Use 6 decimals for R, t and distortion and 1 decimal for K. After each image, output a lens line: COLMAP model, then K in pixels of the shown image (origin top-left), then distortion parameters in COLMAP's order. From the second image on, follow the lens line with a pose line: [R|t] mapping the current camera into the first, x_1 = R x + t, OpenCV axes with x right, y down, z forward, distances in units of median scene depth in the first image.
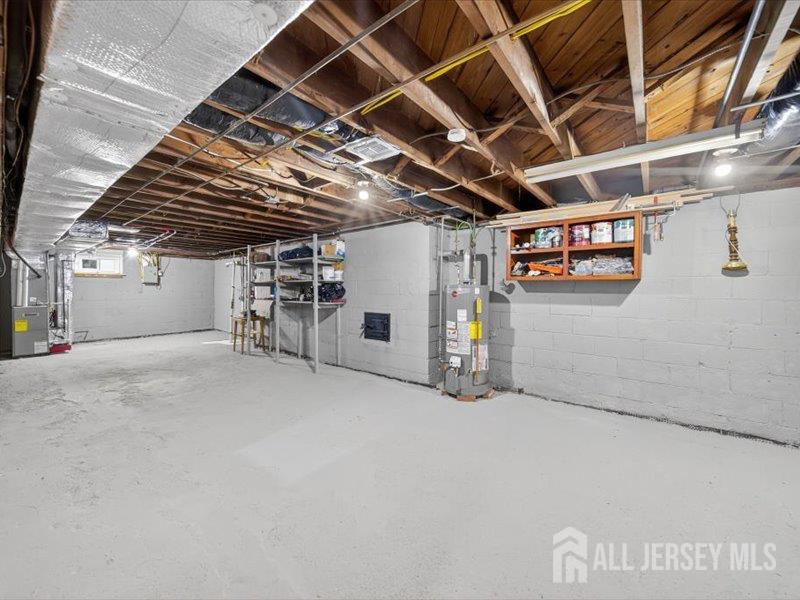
lens RADIAL K [[318.9, 0, 400.3], [0, 318.9, 289.9], [0, 0, 1]] dist [0.000764, 0.000204]
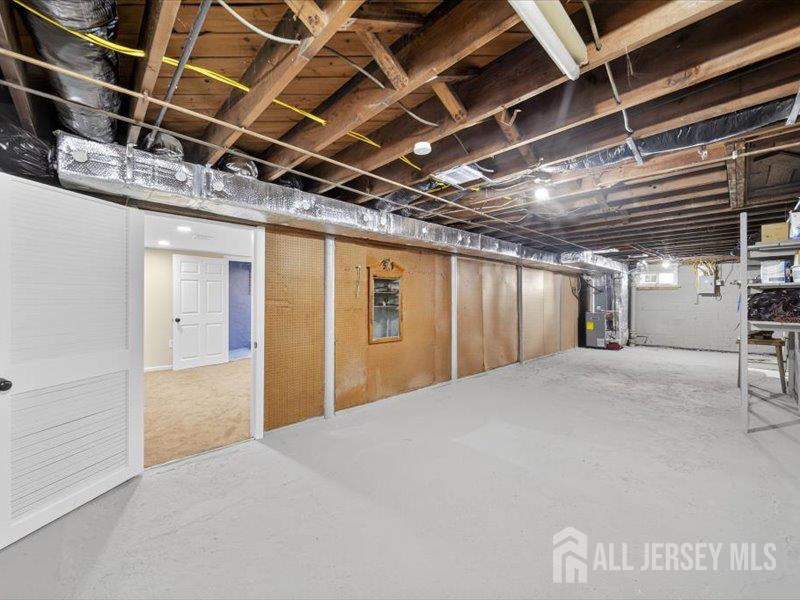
lens RADIAL K [[318.9, 0, 400.3], [0, 318.9, 289.9], [0, 0, 1]] dist [0.000764, 0.000204]
pose [[-0.122438, -0.034861, -0.991864, 0.336818], [-0.001462, 0.999388, -0.034945, 0.001222], [0.992475, -0.002829, -0.122414, 0.298777]]
